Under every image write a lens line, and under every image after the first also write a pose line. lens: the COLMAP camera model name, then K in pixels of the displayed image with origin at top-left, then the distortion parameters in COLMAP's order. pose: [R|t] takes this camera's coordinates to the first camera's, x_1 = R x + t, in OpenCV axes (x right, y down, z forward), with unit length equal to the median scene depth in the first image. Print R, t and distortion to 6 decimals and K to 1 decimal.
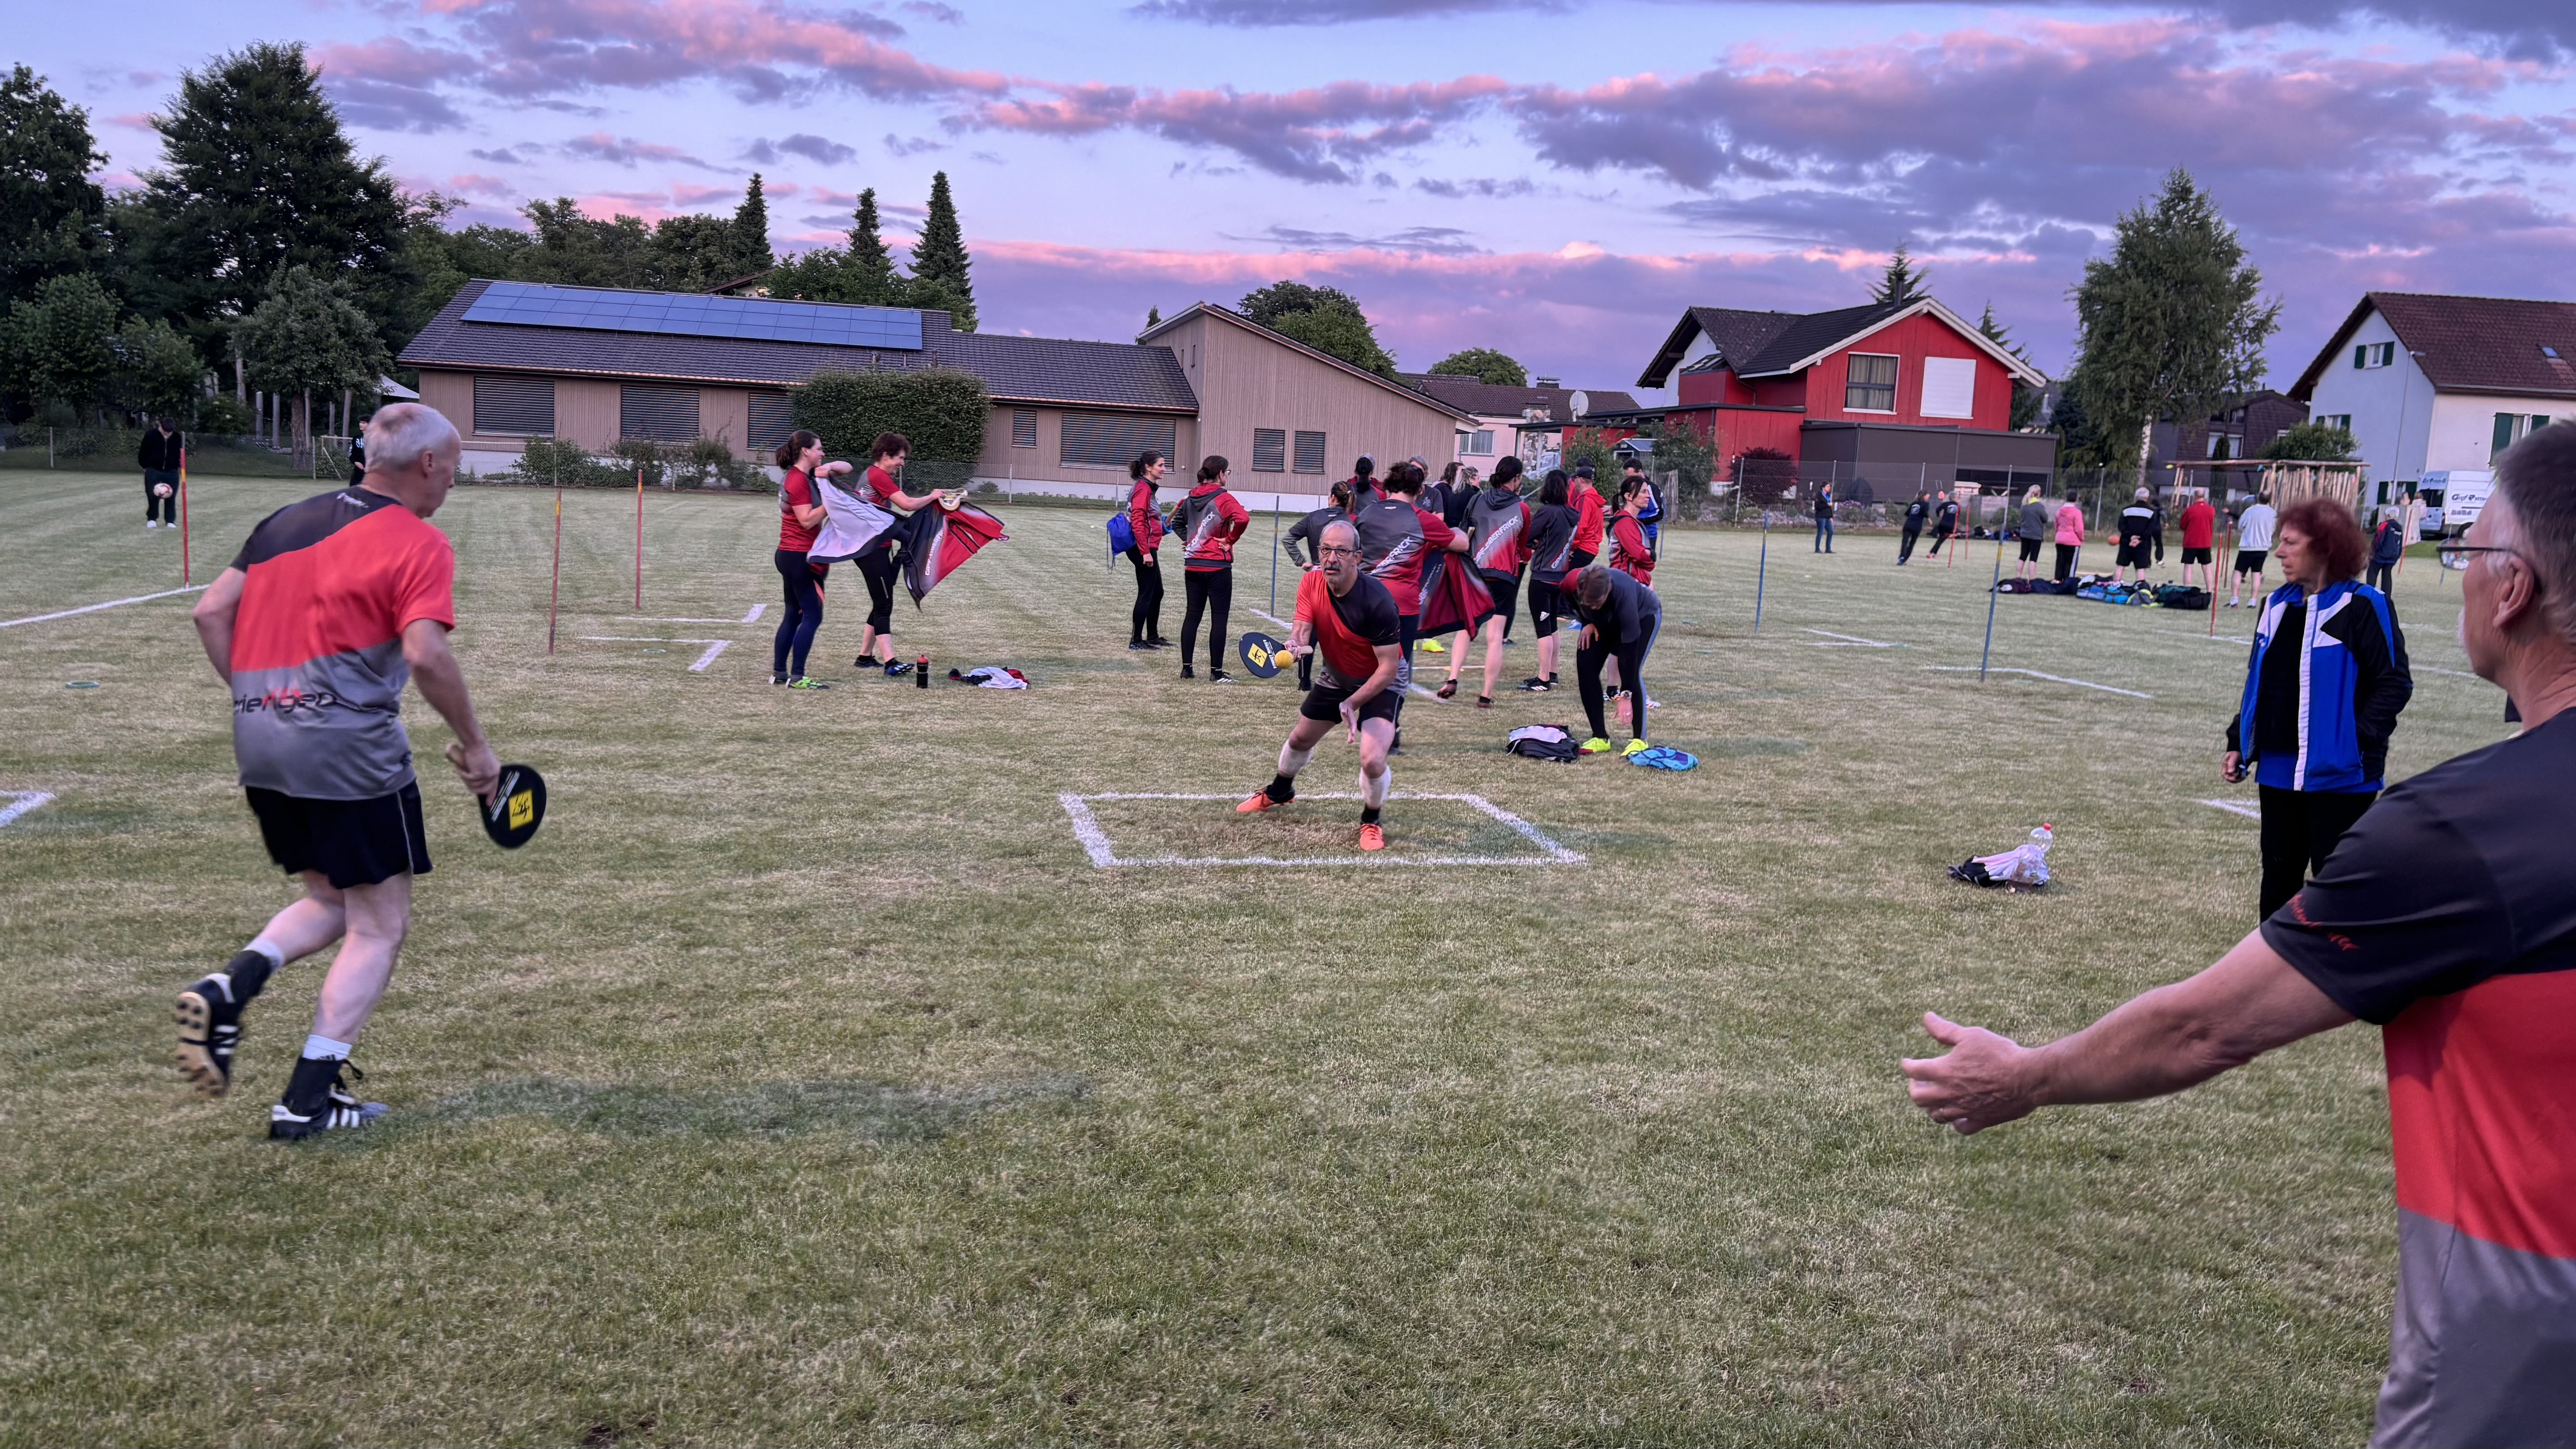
lens RADIAL K [[1953.2, 0, 1277.5], [0, 1953.2, 714.6], [0, 0, 1]] dist [0.061058, -0.073810]
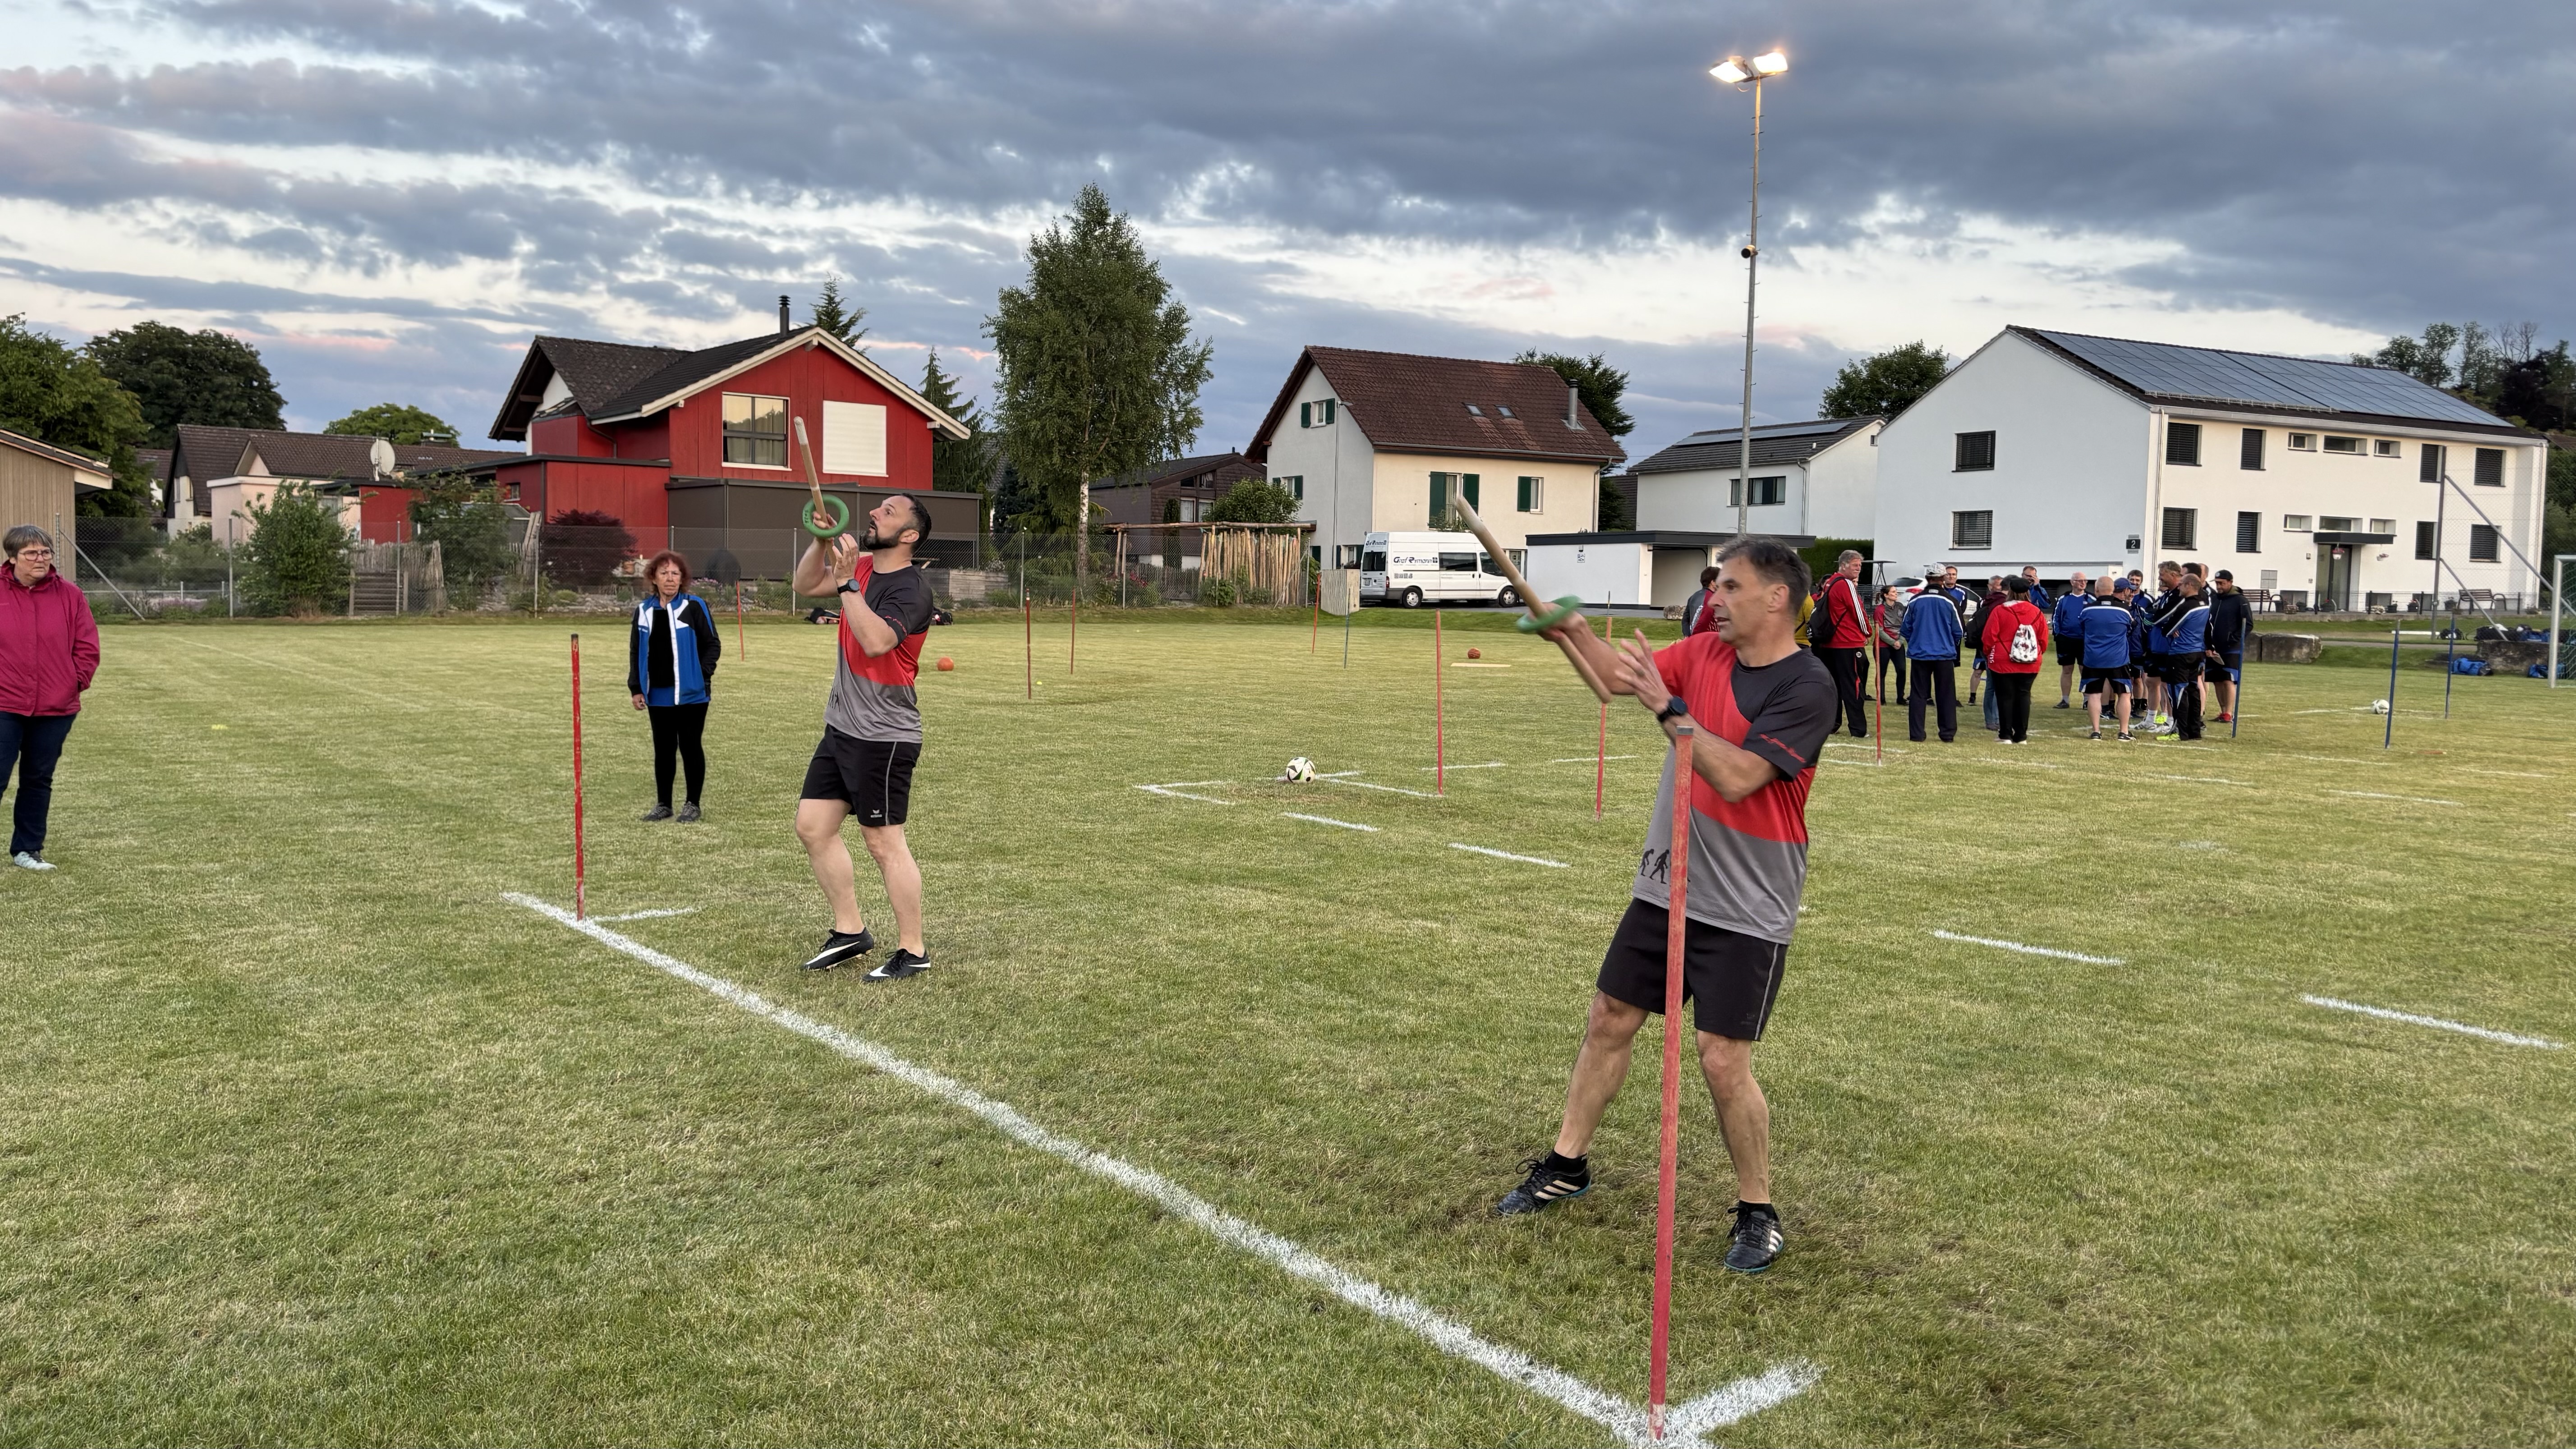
lens RADIAL K [[1918.1, 0, 1298.0], [0, 1918.1, 732.4], [0, 0, 1]] dist [0.106816, -0.135799]
pose [[0.894772, -0.063111, 0.442042, 0.495135], [0.076710, 0.996970, -0.012935, -0.068510], [-0.439886, 0.045483, 0.896901, 0.708586]]
